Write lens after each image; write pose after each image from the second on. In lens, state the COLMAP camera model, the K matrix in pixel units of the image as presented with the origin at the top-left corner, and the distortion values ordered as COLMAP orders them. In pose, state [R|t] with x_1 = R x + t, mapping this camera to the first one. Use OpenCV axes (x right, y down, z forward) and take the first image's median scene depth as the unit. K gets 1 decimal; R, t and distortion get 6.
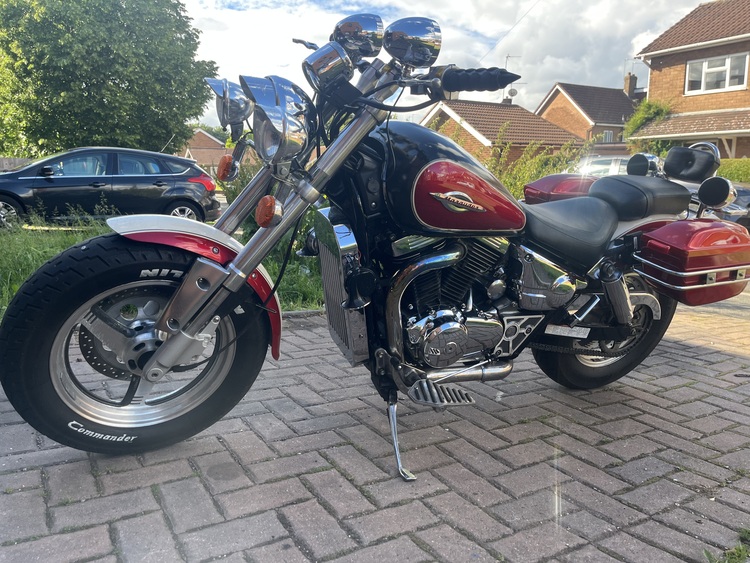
lens RADIAL K [[559.8, 0, 375.0], [0, 559.8, 281.5], [0, 0, 1]] dist [0.098762, -0.120664]
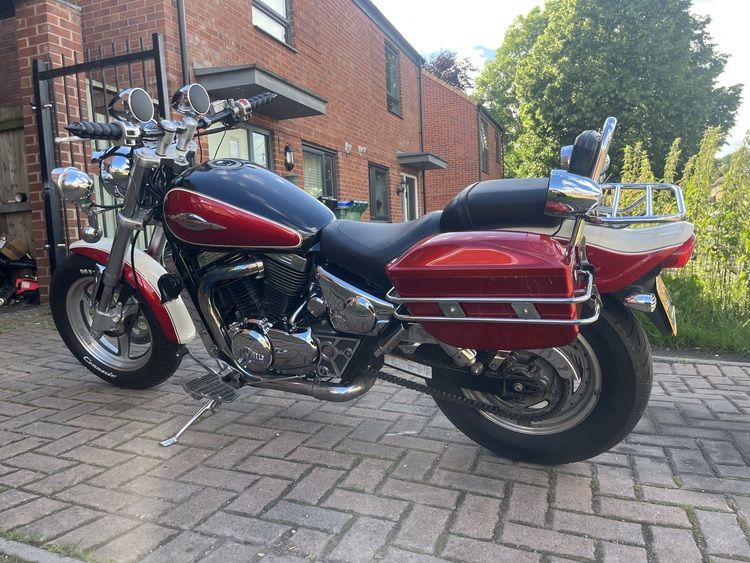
lens RADIAL K [[559.8, 0, 375.0], [0, 559.8, 281.5], [0, 0, 1]] dist [0.098762, -0.120664]
pose [[0.622023, 0.035520, -0.782193, 1.624182], [-0.093035, 0.995247, -0.028789, -0.022442], [0.777452, 0.090679, 0.622371, 0.671027]]
